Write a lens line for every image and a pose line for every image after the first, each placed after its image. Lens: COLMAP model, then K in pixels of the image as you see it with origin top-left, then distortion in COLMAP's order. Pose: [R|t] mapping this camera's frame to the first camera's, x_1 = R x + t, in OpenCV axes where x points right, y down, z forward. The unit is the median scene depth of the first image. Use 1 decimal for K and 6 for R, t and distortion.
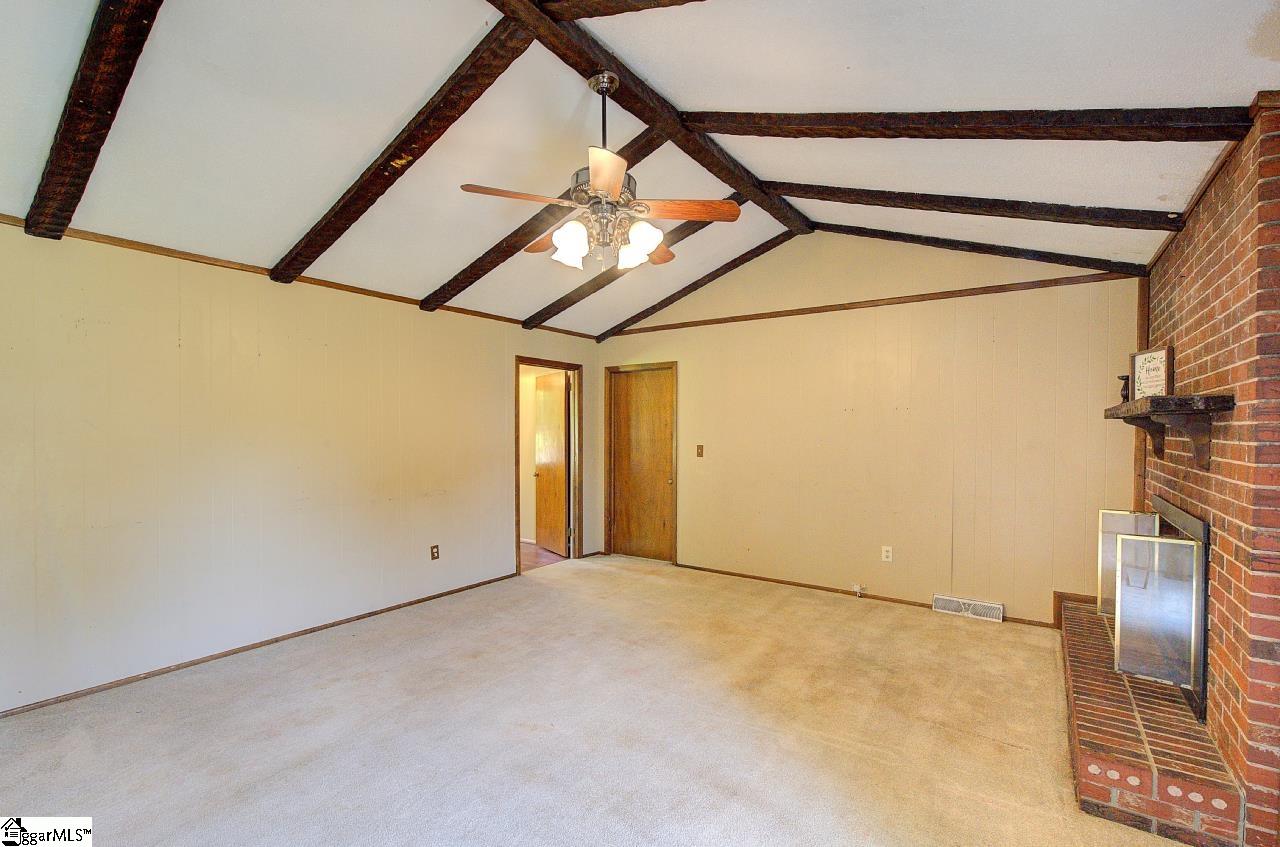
lens RADIAL K [[564.6, 0, 651.8], [0, 564.6, 428.7], [0, 0, 1]] dist [-0.004938, 0.000446]
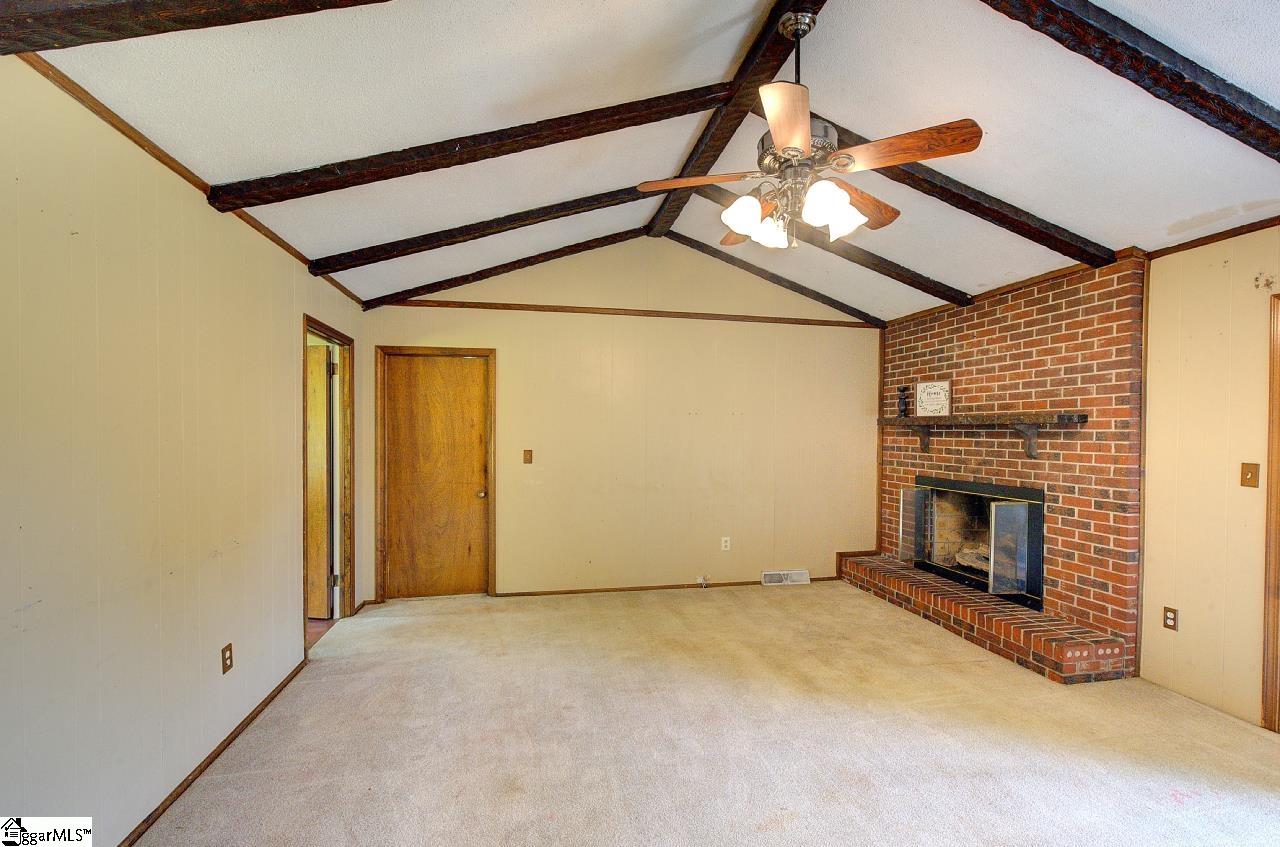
lens RADIAL K [[564.6, 0, 644.3], [0, 564.6, 431.6], [0, 0, 1]] dist [-0.004938, 0.000446]
pose [[0.693817, 0.001987, 0.720149, -0.507369], [-0.004593, 0.999988, 0.001666, -0.000842], [-0.720137, -0.004463, 0.693818, 0.345346]]
